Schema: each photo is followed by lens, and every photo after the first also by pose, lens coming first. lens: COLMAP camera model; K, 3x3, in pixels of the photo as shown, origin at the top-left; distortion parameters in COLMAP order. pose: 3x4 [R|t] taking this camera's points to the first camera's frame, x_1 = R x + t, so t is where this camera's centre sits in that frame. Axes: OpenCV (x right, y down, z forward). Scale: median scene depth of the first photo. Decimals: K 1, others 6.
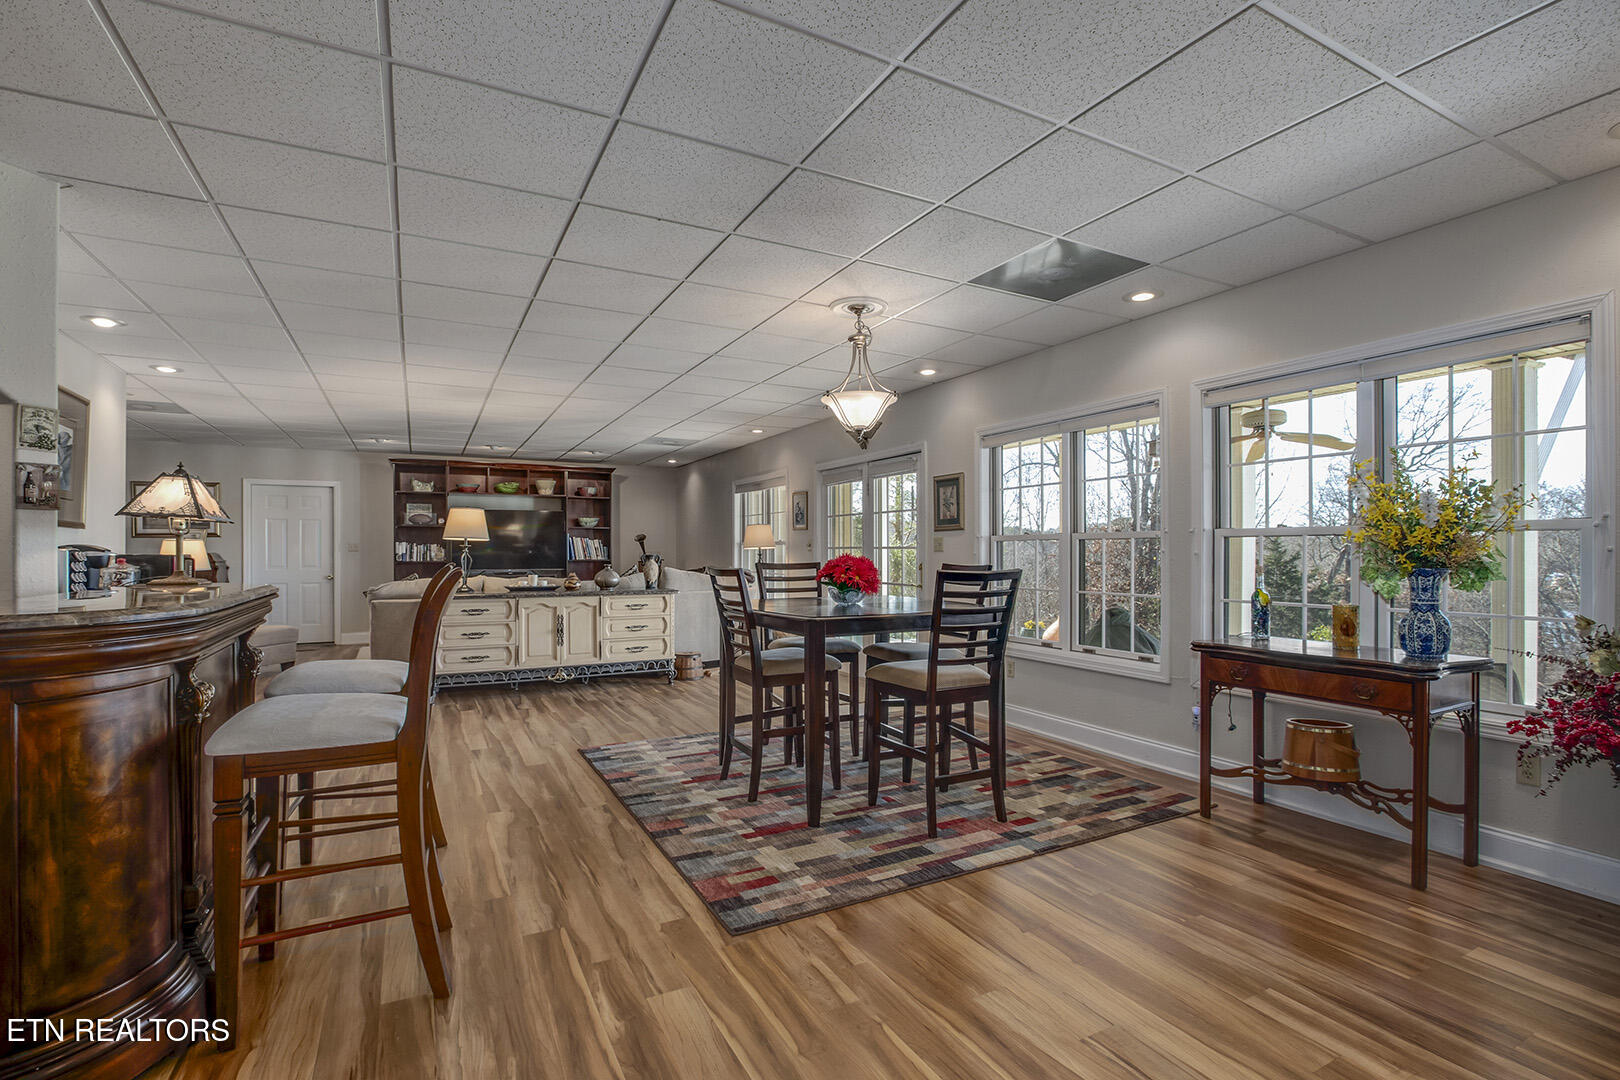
lens RADIAL K [[752.7, 0, 810.5], [0, 752.7, 551.3], [0, 0, 1]] dist [-0.019888, 0.001184]
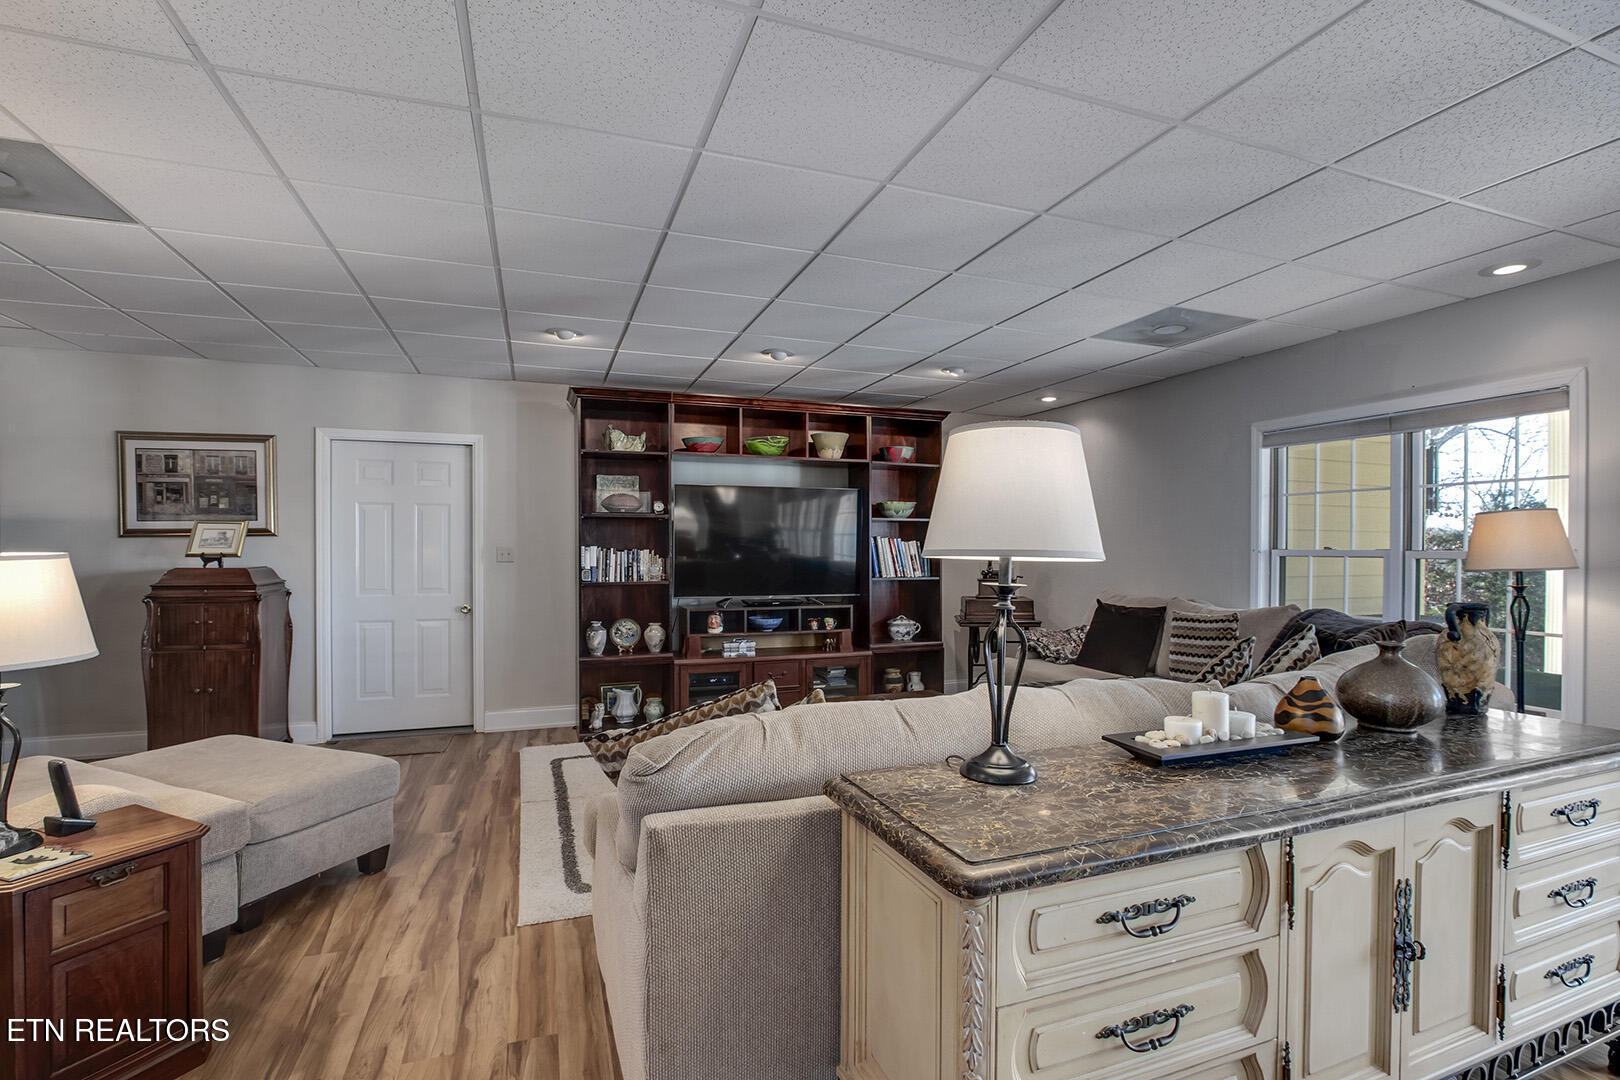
lens RADIAL K [[752.7, 0, 810.5], [0, 752.7, 551.3], [0, 0, 1]] dist [-0.019888, 0.001184]
pose [[0.991063, 0.005822, -0.133268, -0.746854], [-0.004729, 0.999953, 0.008517, -0.032416], [0.133311, -0.007811, 0.991043, 1.142534]]
